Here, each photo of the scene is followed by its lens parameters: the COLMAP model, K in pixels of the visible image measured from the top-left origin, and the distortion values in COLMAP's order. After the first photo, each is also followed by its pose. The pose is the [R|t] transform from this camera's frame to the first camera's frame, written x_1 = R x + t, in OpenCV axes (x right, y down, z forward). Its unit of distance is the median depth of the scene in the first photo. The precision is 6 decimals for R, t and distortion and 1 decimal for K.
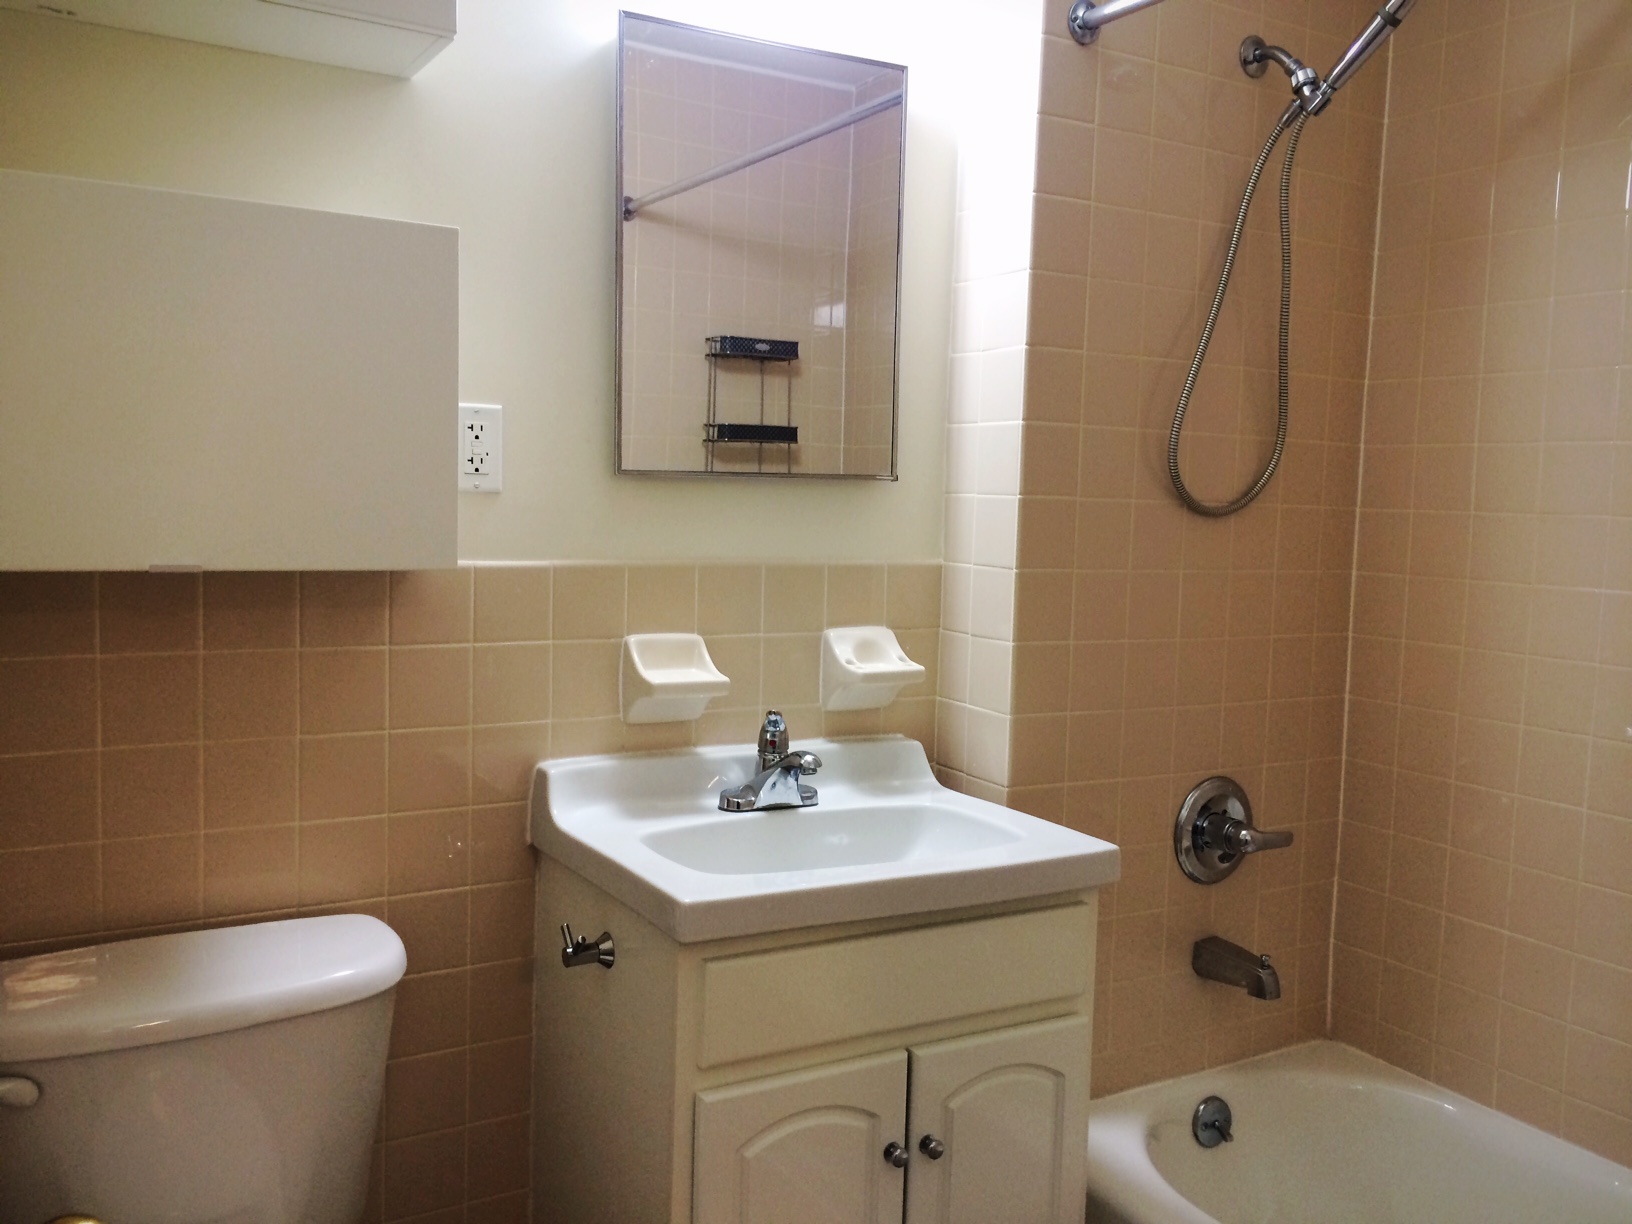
lens RADIAL K [[1400.1, 0, 816.7], [0, 1400.1, 609.4], [0, 0, 1]] dist [-0.010639, -0.000253]
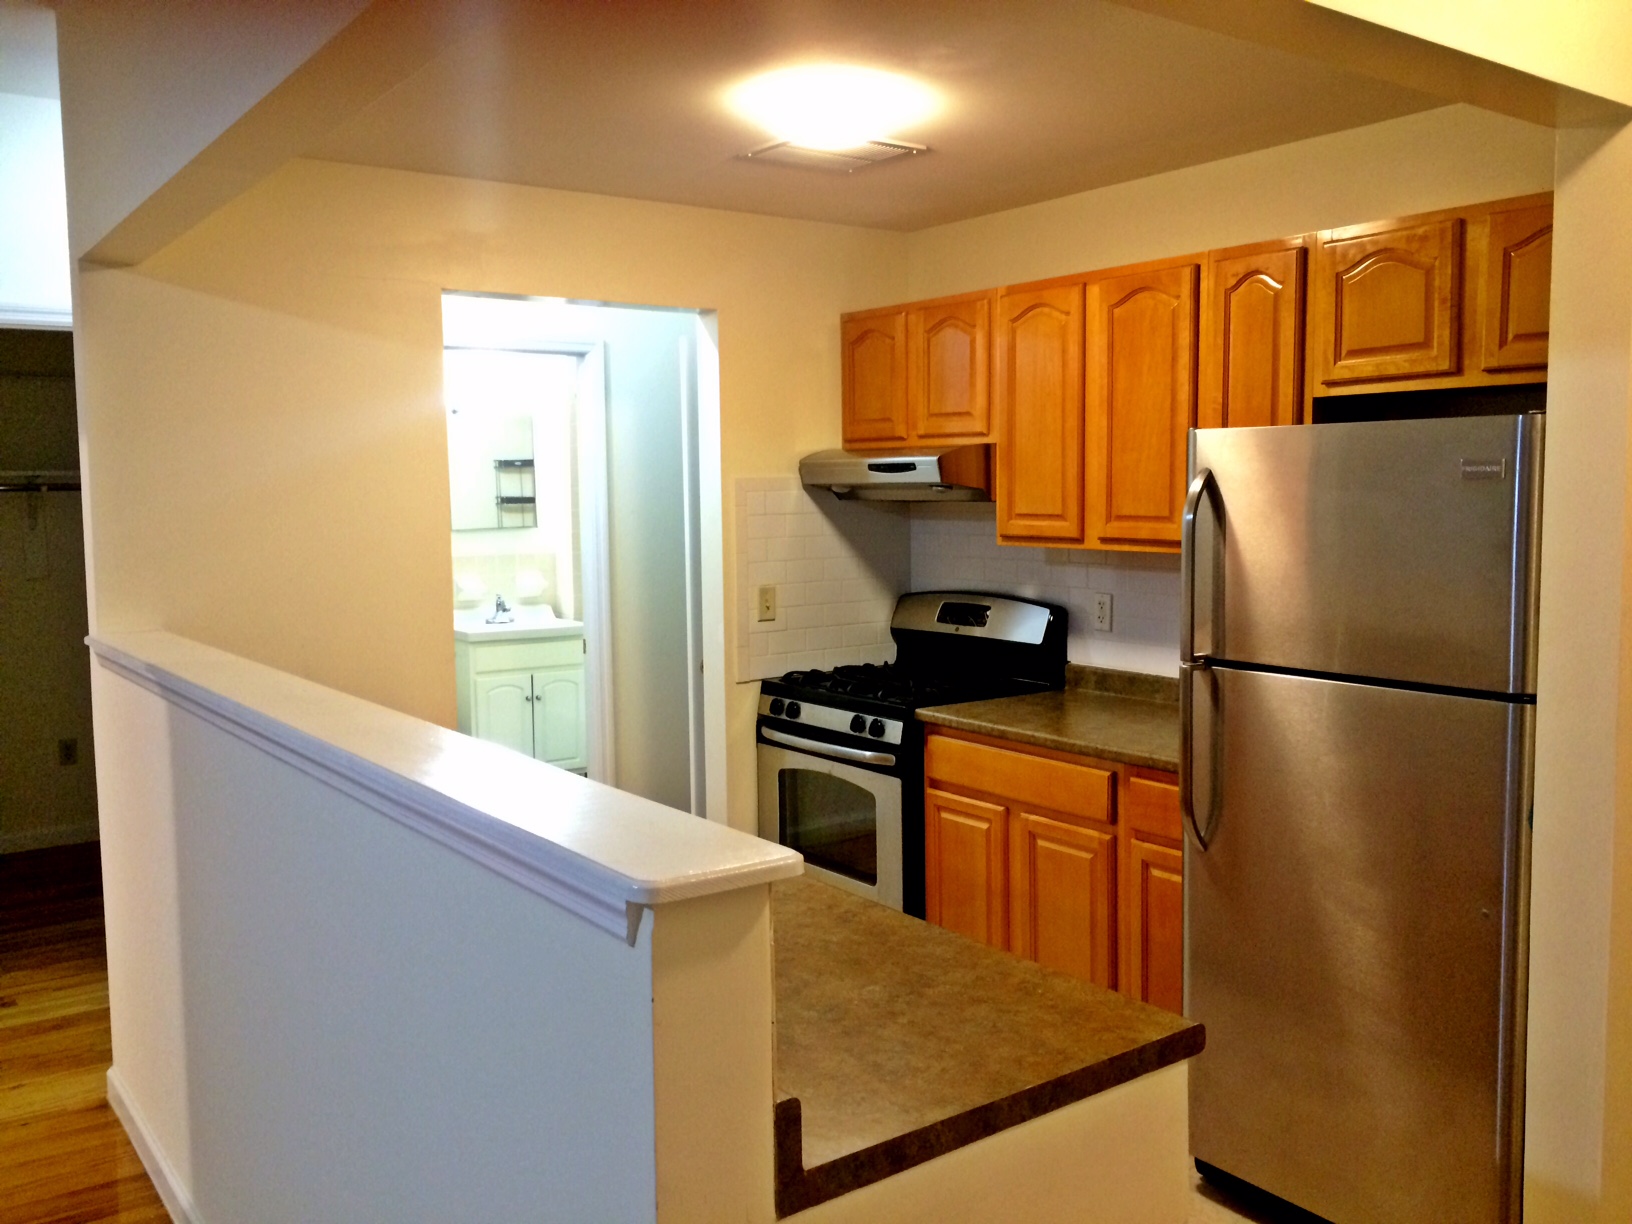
lens RADIAL K [[1400.1, 0, 814.1], [0, 1400.1, 614.9], [0, 0, 1]] dist [-0.010639, -0.000253]
pose [[0.994597, -0.054588, 0.088305, 0.291169], [0.054624, 0.998505, 0.002009, 0.104171], [-0.088282, 0.002825, 0.996091, -1.686535]]
